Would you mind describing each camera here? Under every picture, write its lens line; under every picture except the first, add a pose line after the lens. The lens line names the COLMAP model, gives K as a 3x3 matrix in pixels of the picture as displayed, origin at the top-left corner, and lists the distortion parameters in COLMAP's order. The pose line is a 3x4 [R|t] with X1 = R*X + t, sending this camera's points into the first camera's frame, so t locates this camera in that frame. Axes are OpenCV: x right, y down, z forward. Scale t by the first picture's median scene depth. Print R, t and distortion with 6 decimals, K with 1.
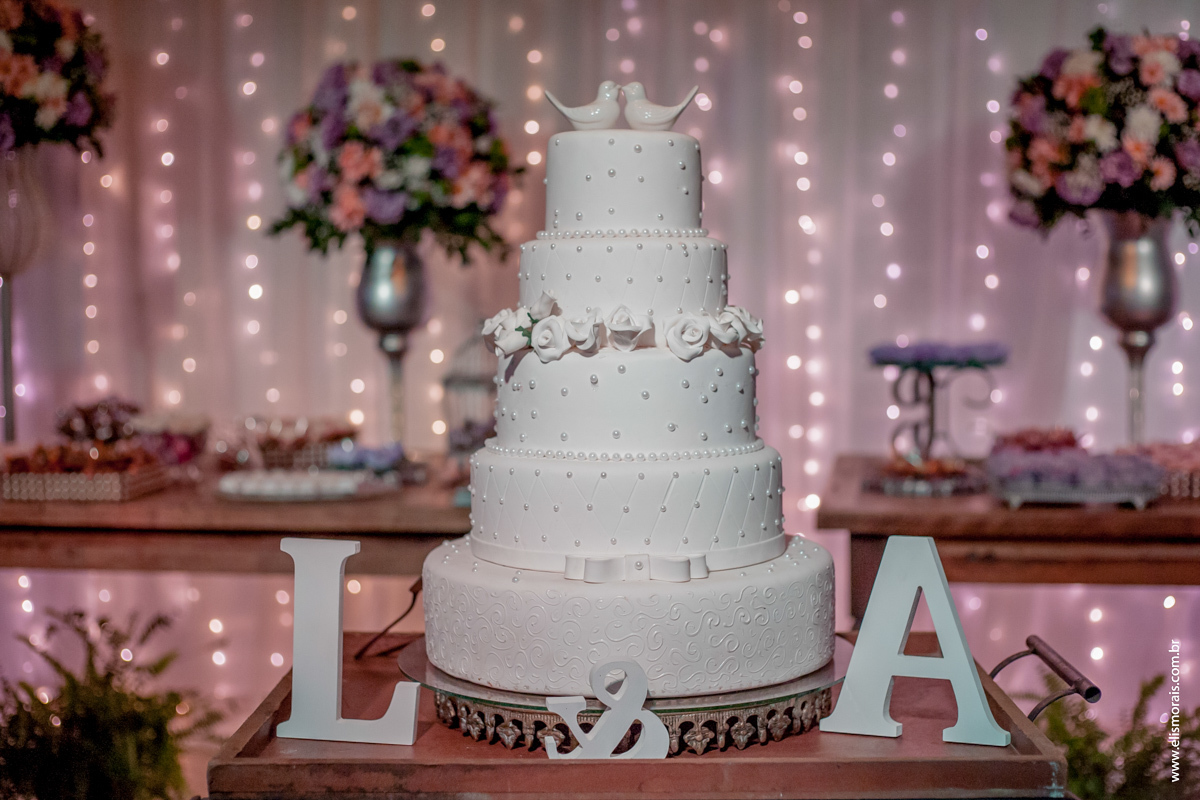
lens RADIAL K [[1836.1, 0, 600.0], [0, 1836.1, 400.0], [0, 0, 1]] dist [-0.100855, 0.050145]
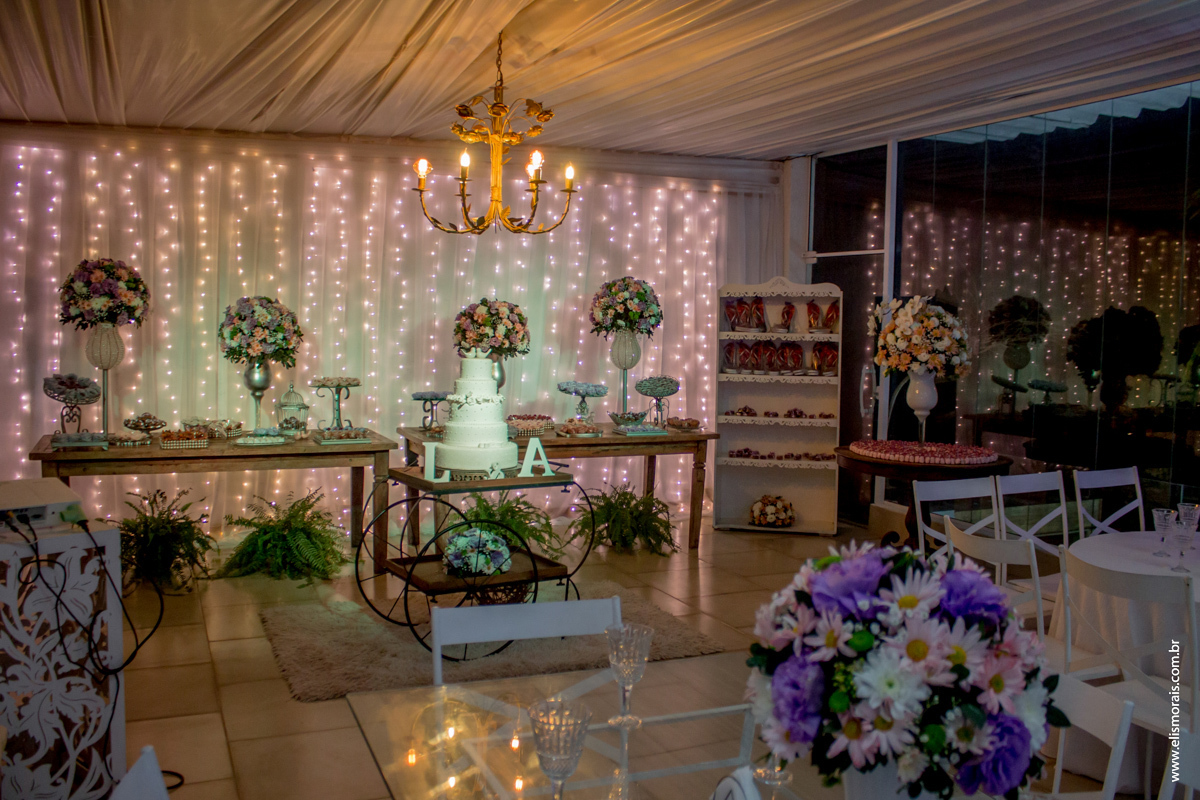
lens RADIAL K [[1065.1, 0, 600.0], [0, 1065.1, 400.0], [0, 0, 1]] dist [-0.146316, 0.001199]
pose [[0.842316, -0.010334, 0.538886, -0.618601], [0.013273, 0.999911, -0.001572, -0.012074], [-0.538821, 0.008477, 0.842378, -0.782500]]
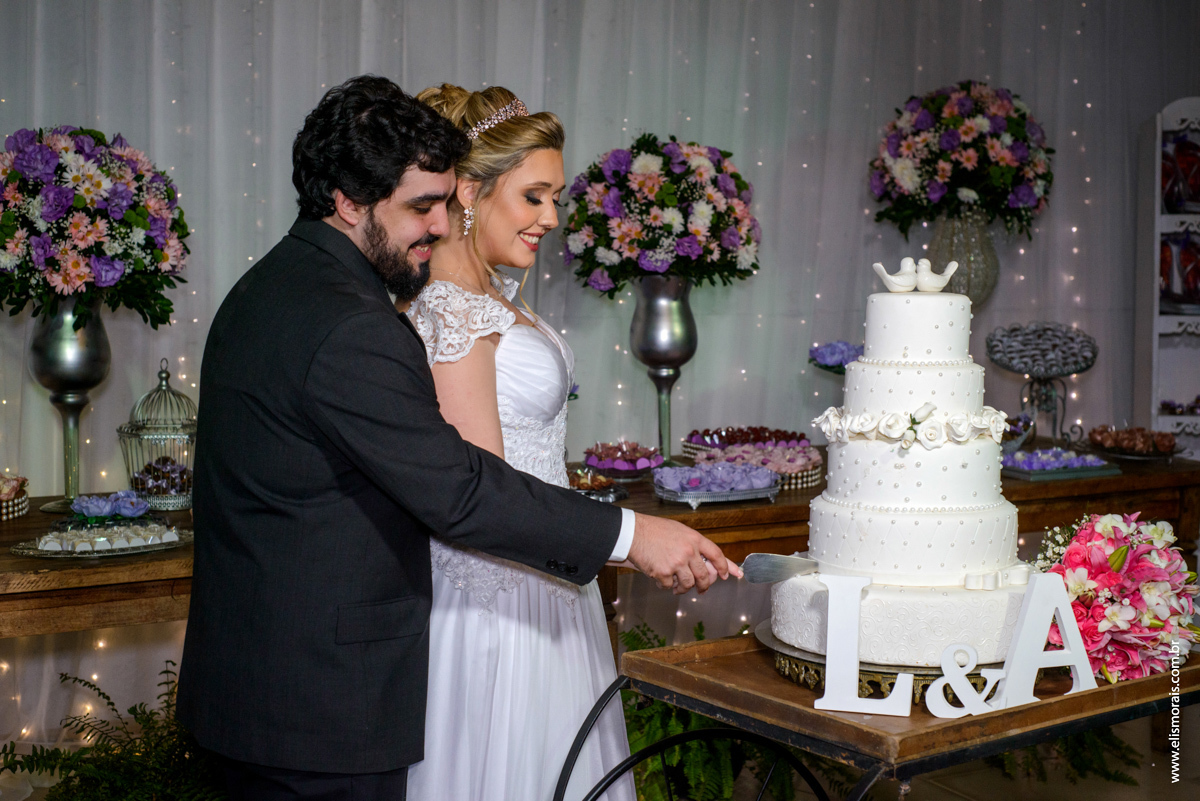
lens RADIAL K [[1805.0, 0, 600.0], [0, 1805.0, 400.5], [0, 0, 1]] dist [-0.014398, 0.016702]
pose [[0.803841, -0.043047, 0.593285, -0.540403], [0.033539, 0.999071, 0.027048, -0.052642], [-0.593898, -0.001844, 0.804538, -0.018913]]
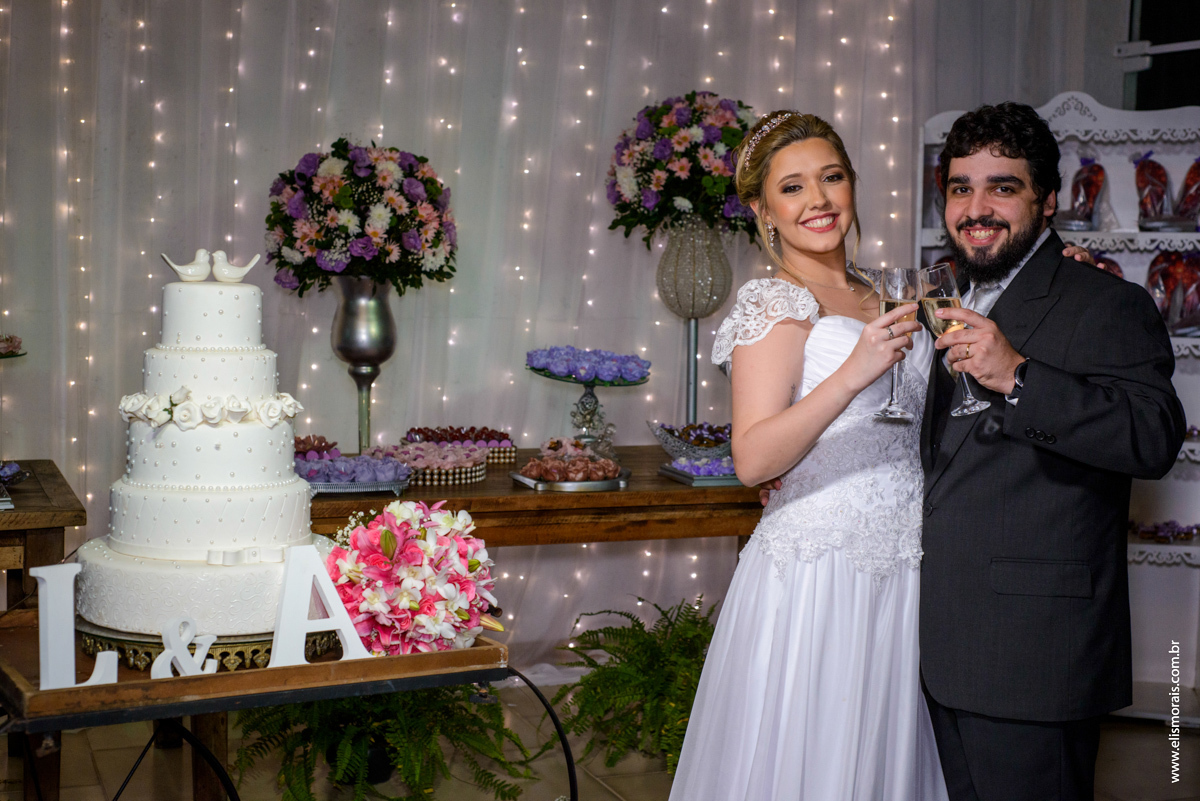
lens RADIAL K [[1805.0, 0, 600.0], [0, 1805.0, 400.5], [0, 0, 1]] dist [-0.014398, 0.016702]
pose [[0.862984, -0.014202, 0.505031, -0.243671], [0.006838, 0.999842, 0.016431, -0.033464], [-0.505184, -0.010726, 0.862945, -0.258146]]
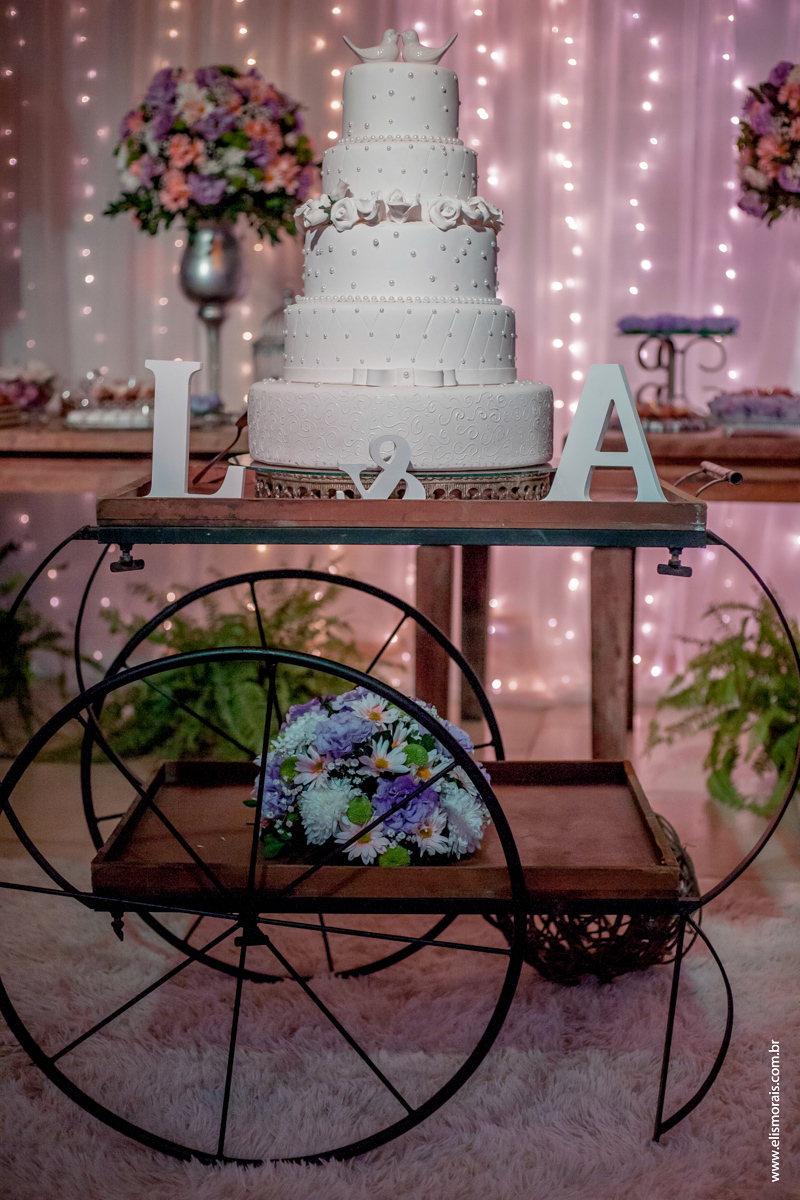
lens RADIAL K [[1792.8, 0, 384.8], [0, 1792.8, 599.0], [0, 0, 1]] dist [-0.099195, -0.027770]
pose [[0.999879, 0.014686, -0.005174, 0.006646], [-0.014269, 0.997223, 0.073099, 0.073614], [0.006234, -0.073017, 0.997311, -0.163072]]
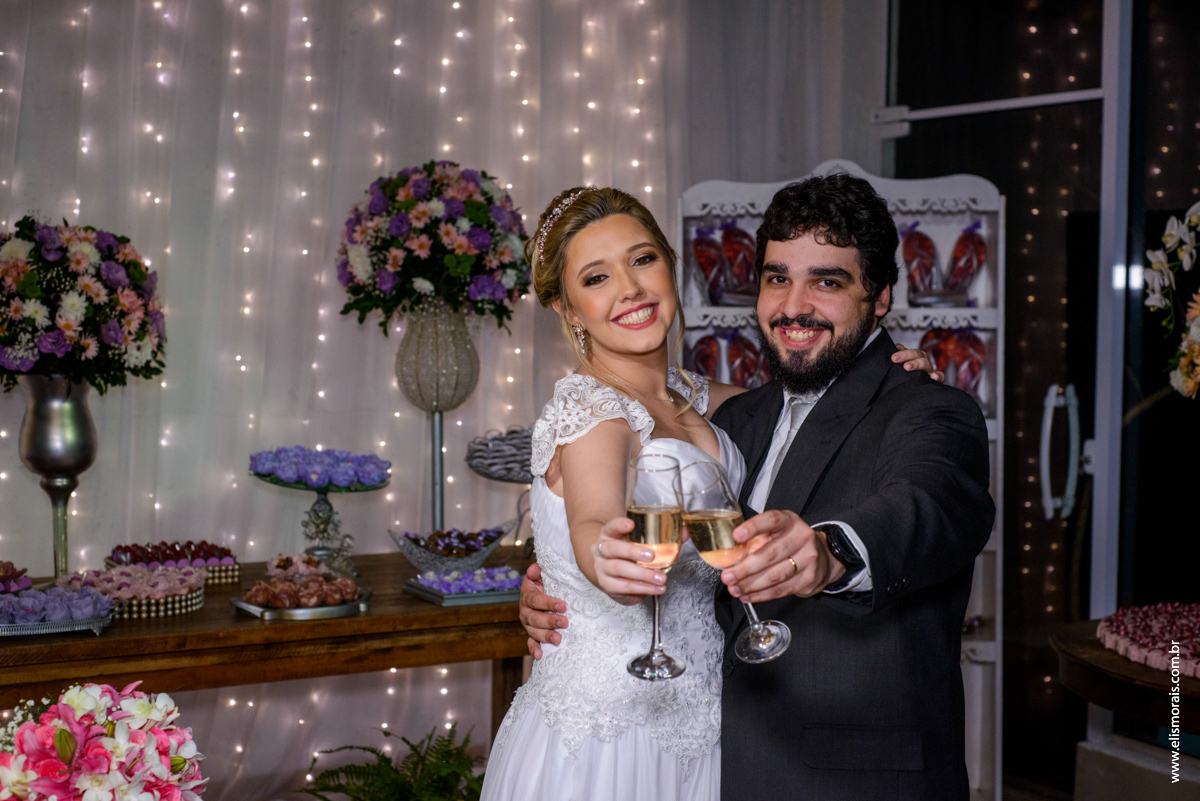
lens RADIAL K [[1805.0, 0, 600.0], [0, 1805.0, 400.5], [0, 0, 1]] dist [-0.014398, 0.016702]
pose [[0.779690, -0.014427, 0.625999, -0.168250], [0.031439, 0.999376, -0.016127, -0.059360], [-0.625375, 0.032255, 0.779657, -0.130575]]
